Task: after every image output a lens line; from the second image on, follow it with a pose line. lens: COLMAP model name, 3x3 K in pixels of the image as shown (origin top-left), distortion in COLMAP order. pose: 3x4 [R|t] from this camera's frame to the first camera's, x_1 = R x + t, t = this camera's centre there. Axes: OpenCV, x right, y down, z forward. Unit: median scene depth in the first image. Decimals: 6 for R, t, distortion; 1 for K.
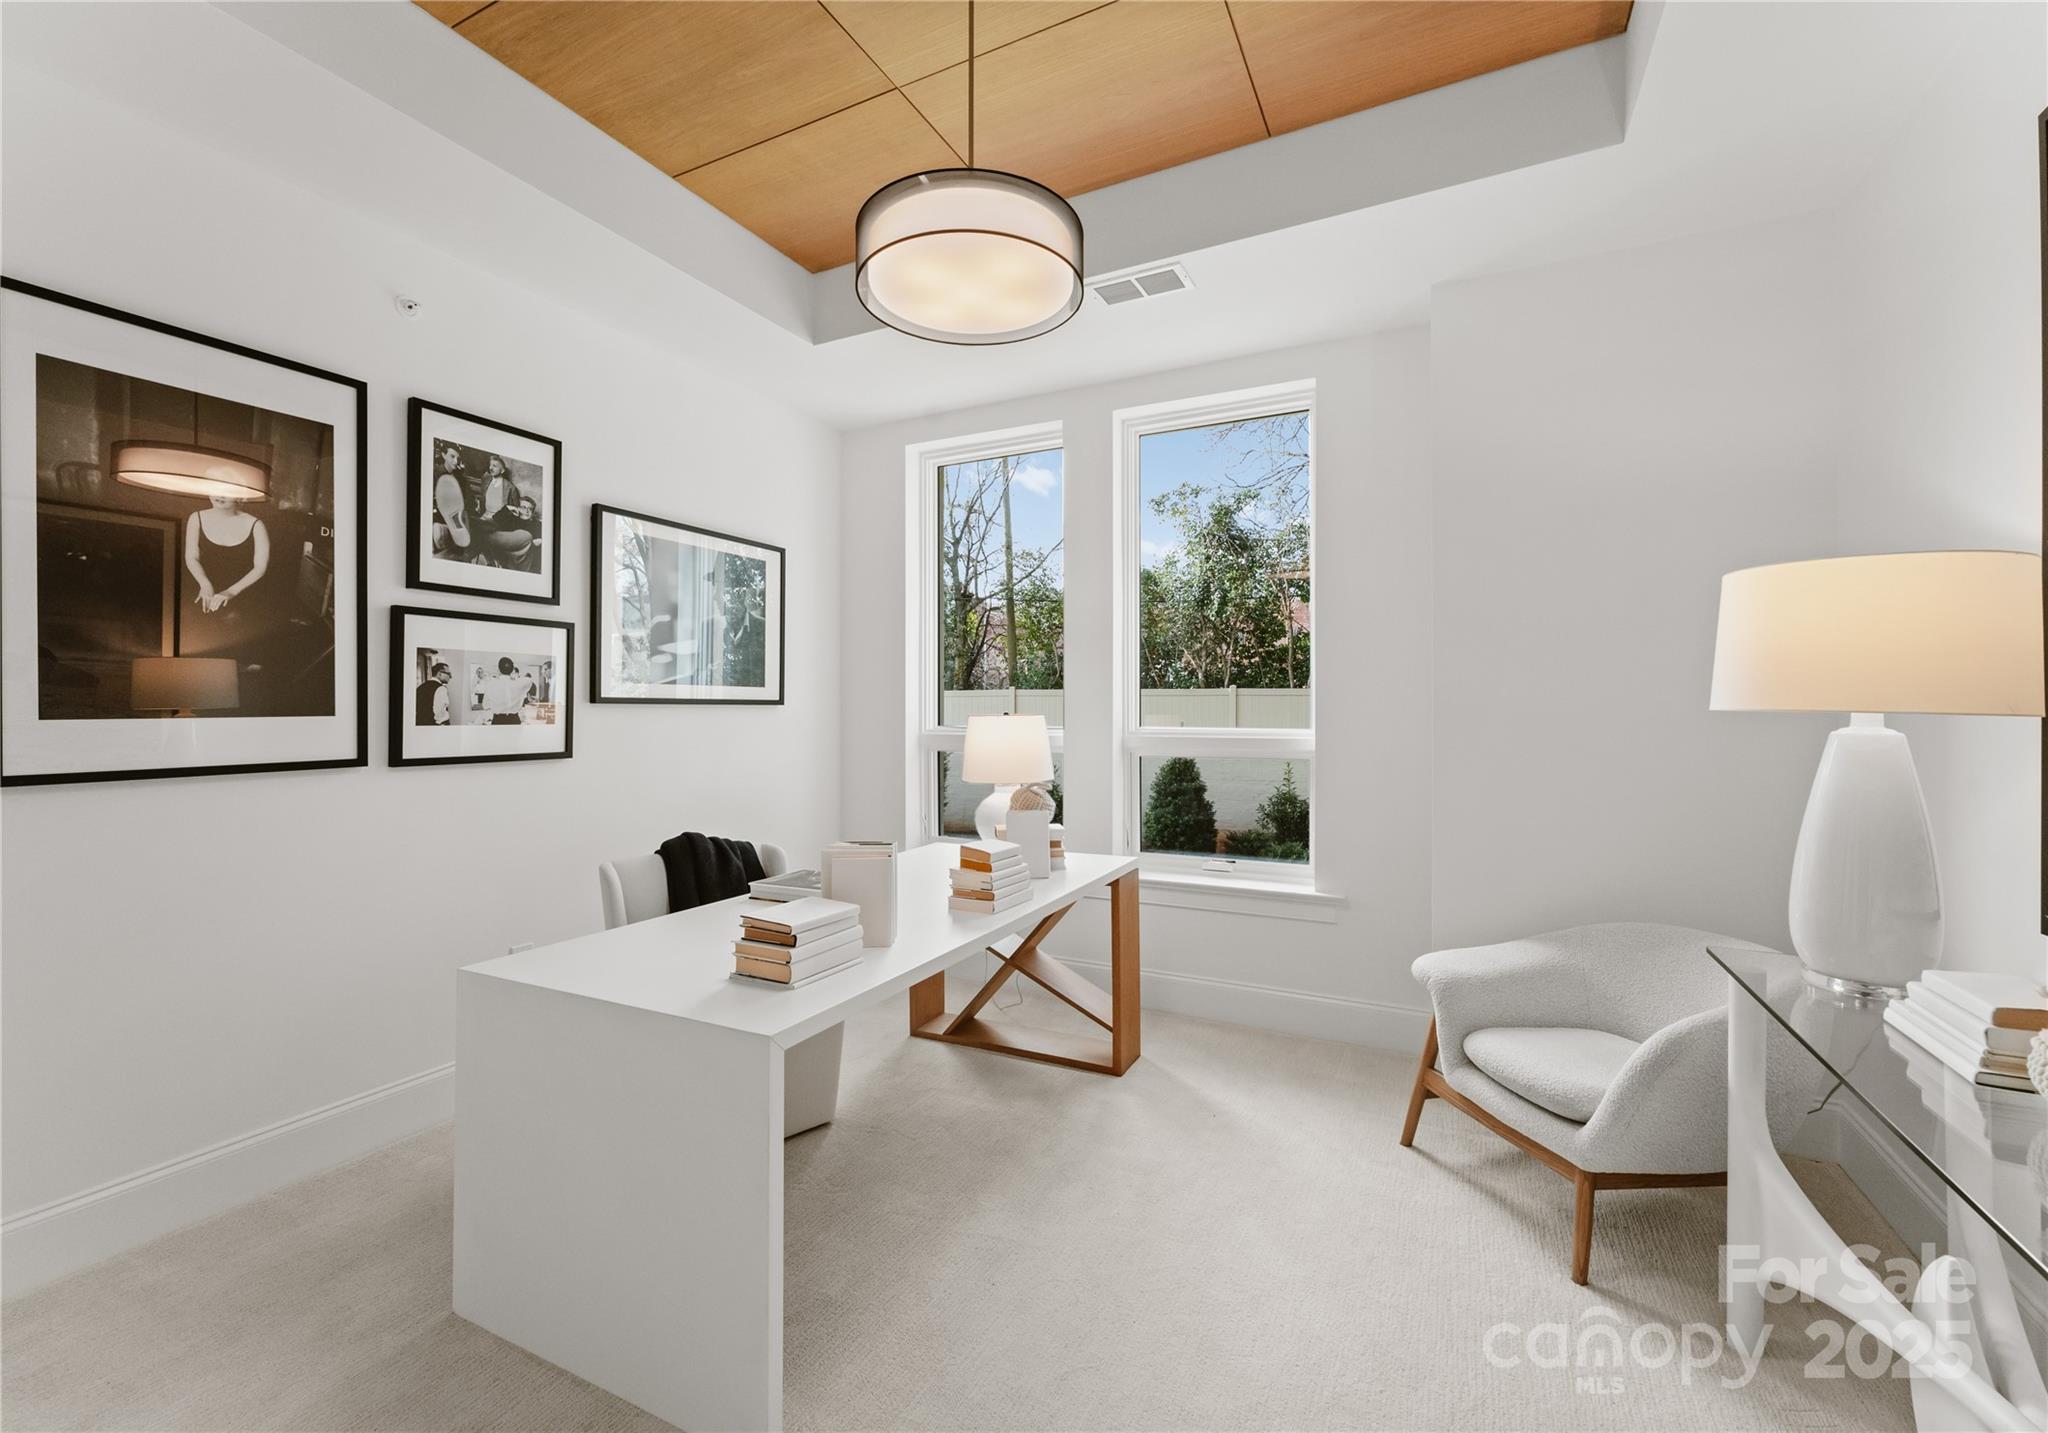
lens RADIAL K [[881.5, 0, 1024.6], [0, 881.5, 707.0], [0, 0, 1]] dist [-0.004787, -0.000785]
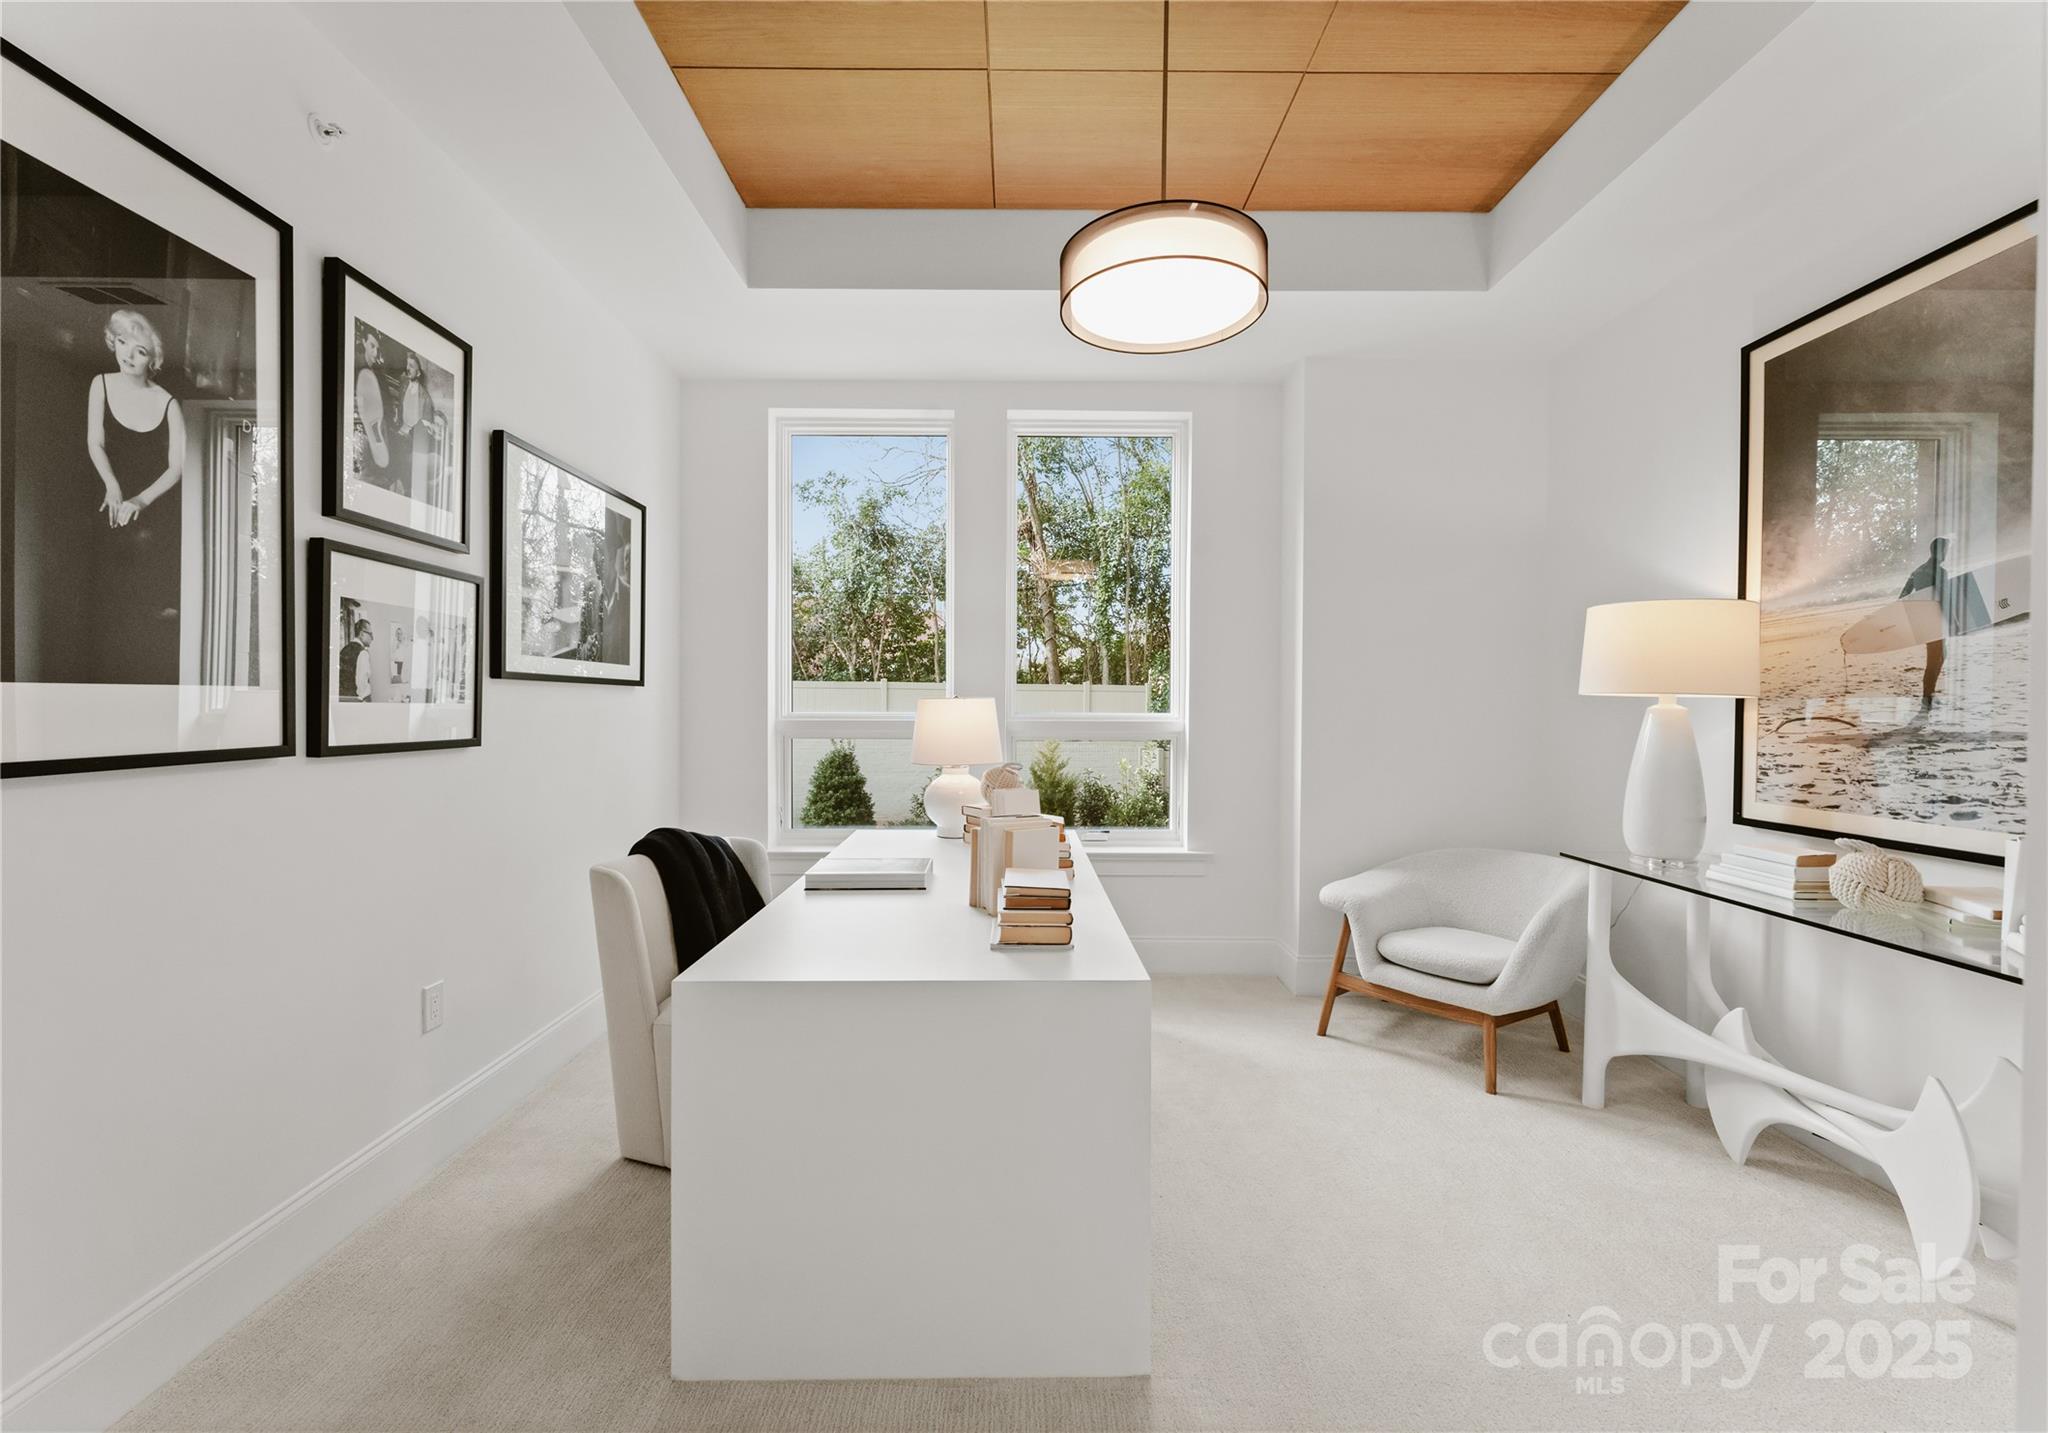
lens RADIAL K [[881.5, 0, 1068.7], [0, 881.5, 720.4], [0, 0, 1]] dist [-0.004787, -0.000785]
pose [[0.883172, -0.002342, 0.469044, -0.456151], [-0.007591, 0.999785, 0.019286, 0.016487], [-0.468988, -0.020593, 0.882964, 0.046722]]
